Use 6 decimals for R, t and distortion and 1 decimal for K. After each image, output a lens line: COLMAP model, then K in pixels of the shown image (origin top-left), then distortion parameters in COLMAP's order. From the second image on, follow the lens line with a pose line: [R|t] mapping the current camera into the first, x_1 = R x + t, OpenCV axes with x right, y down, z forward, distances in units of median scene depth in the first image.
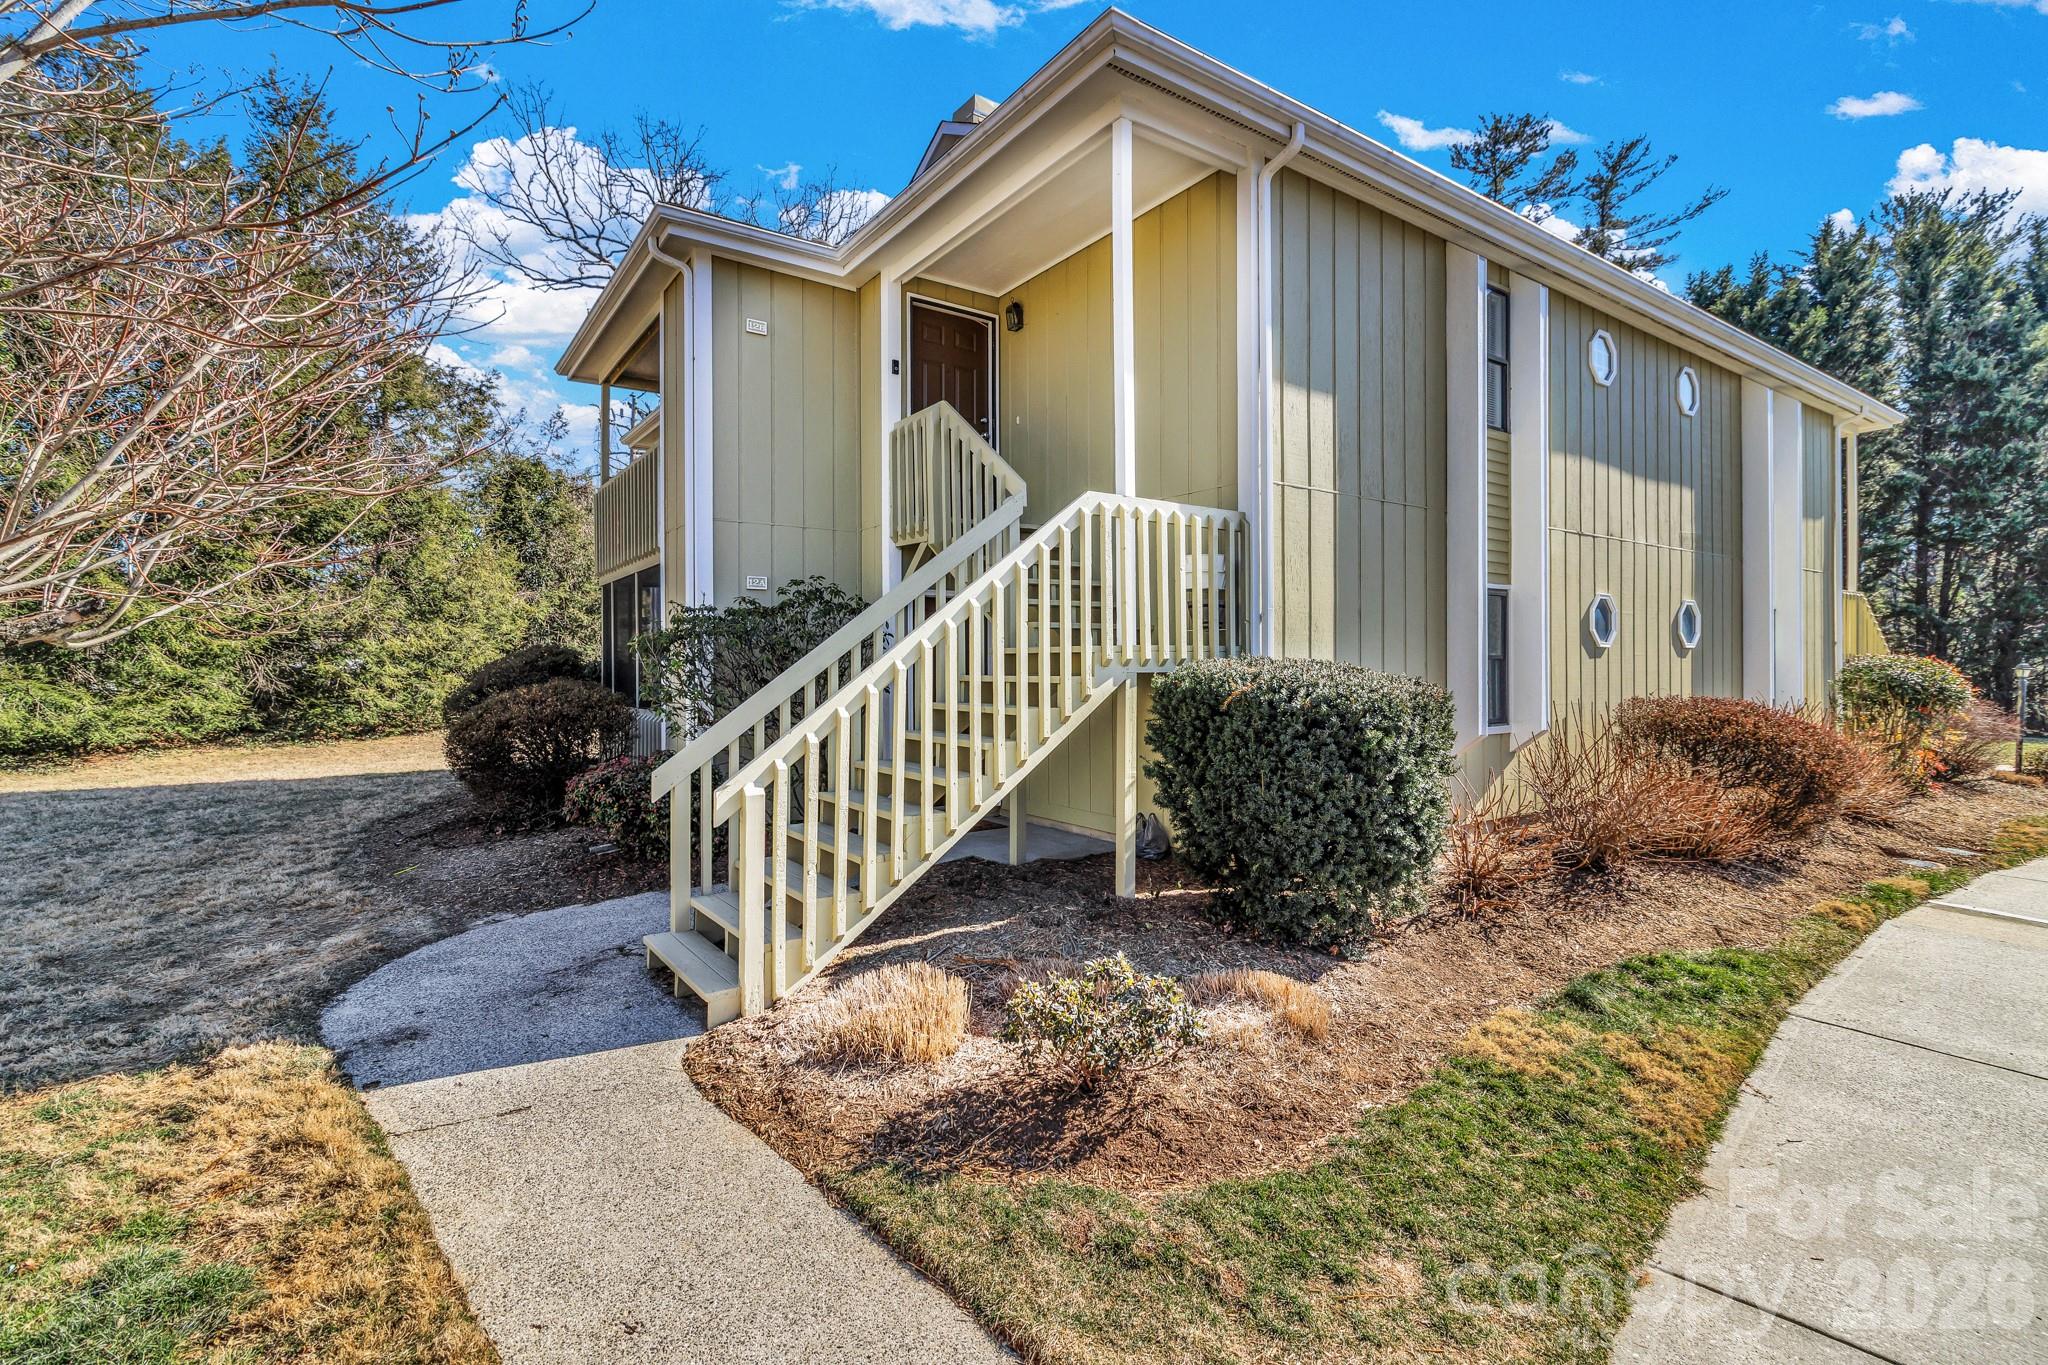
lens RADIAL K [[945.1, 0, 1024.0], [0, 945.1, 682.5], [0, 0, 1]] dist [0.000268, -0.000693]
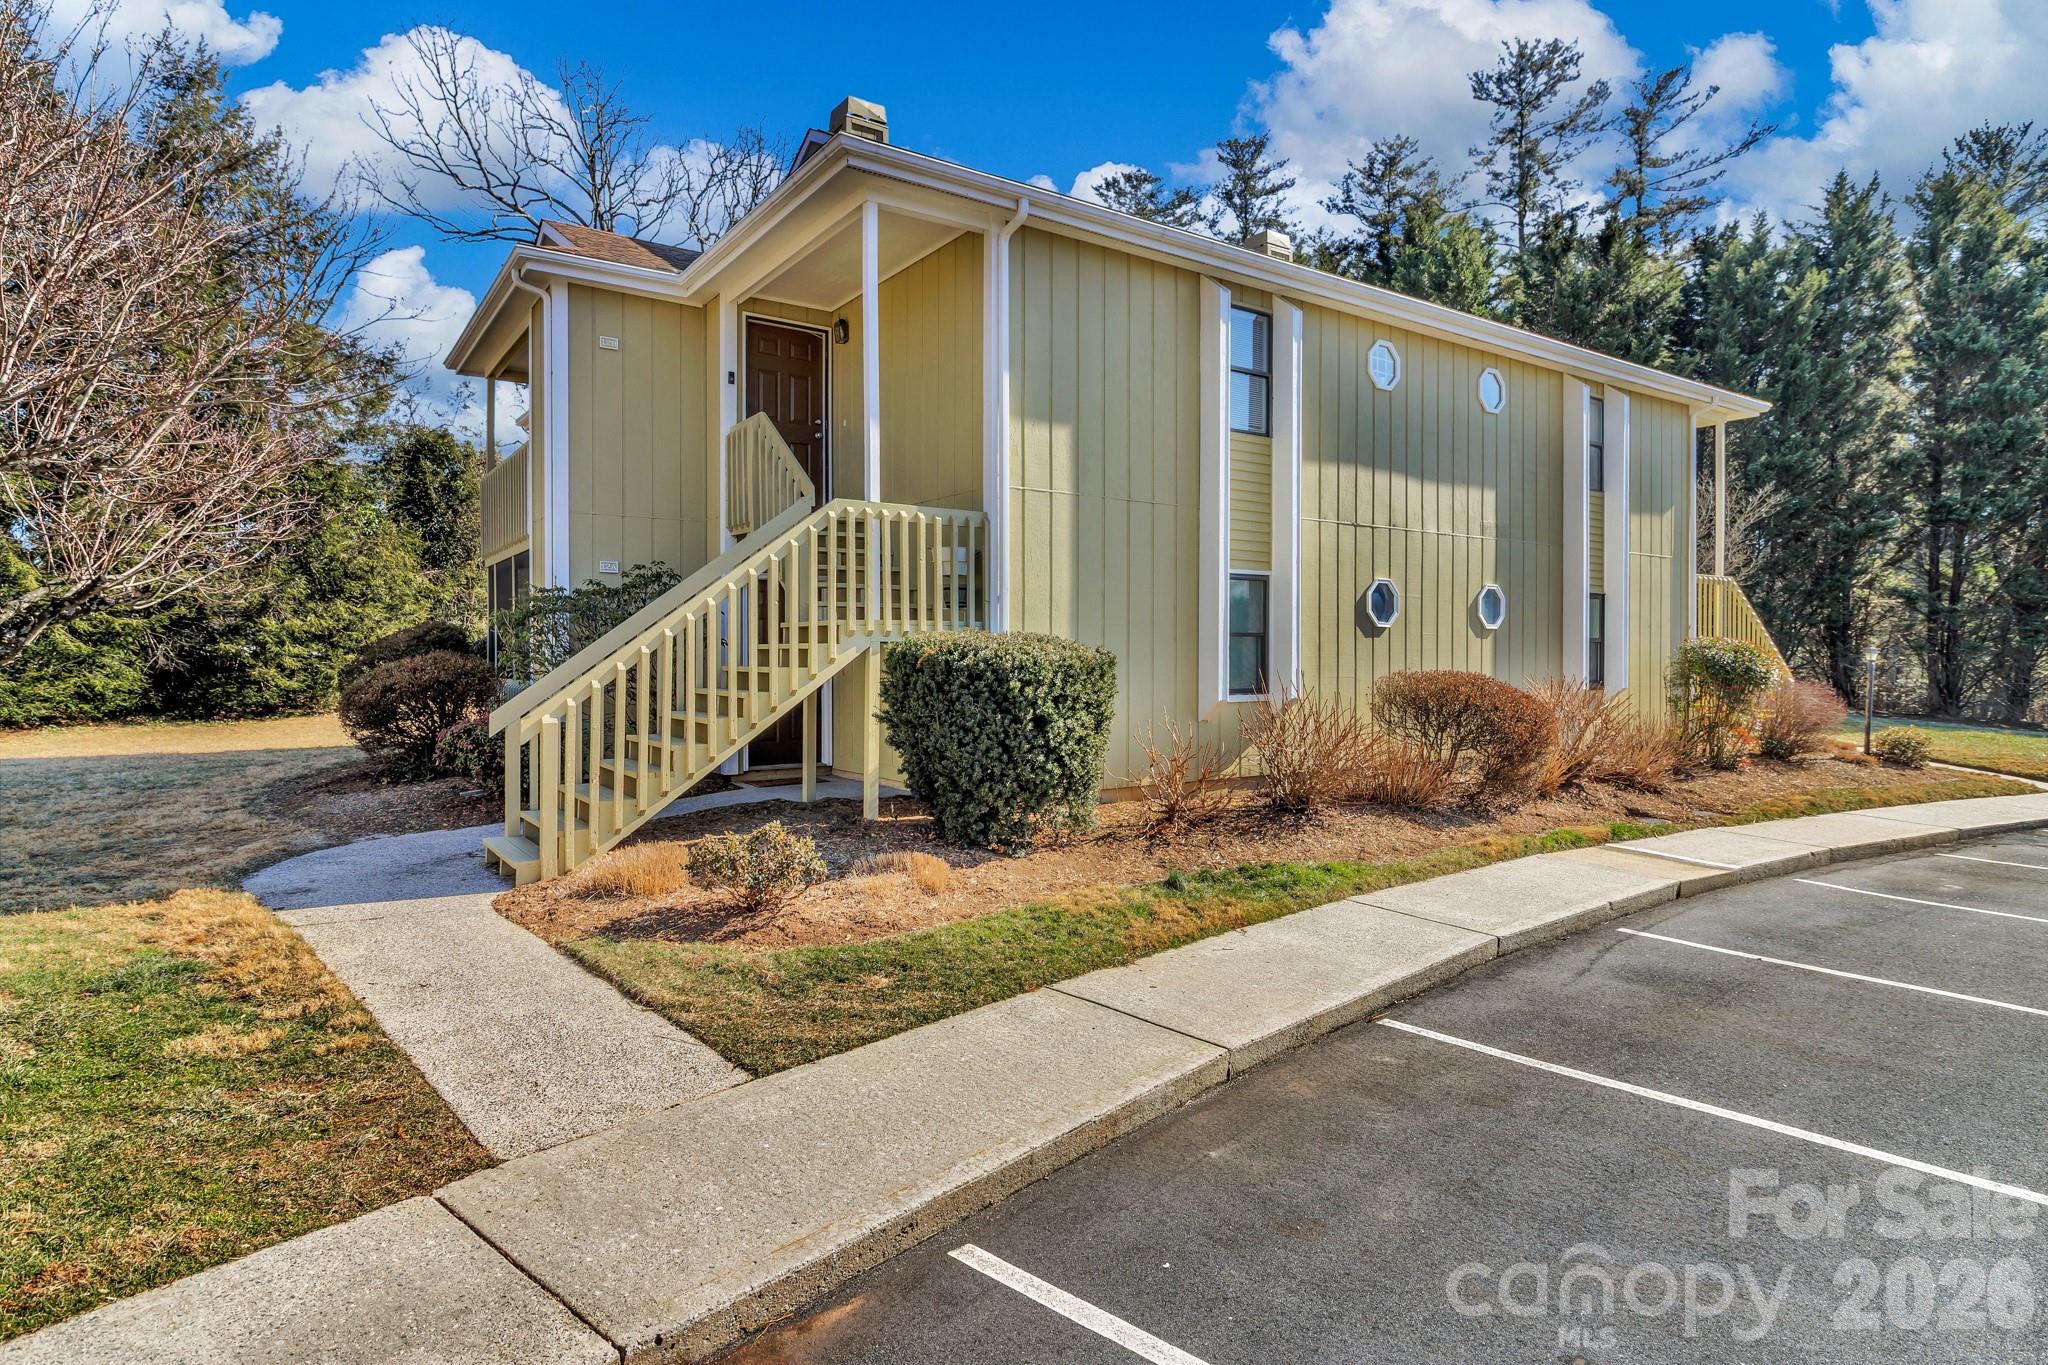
lens RADIAL K [[1104.6, 0, 1023.4], [0, 1104.6, 686.6], [0, 0, 1]] dist [-0.002936, 0.002401]
pose [[0.999983, 0.004049, -0.004244, 0.202560], [-0.004009, 0.999948, 0.009394, 0.022228], [0.004282, -0.009377, 0.999947, -0.302907]]
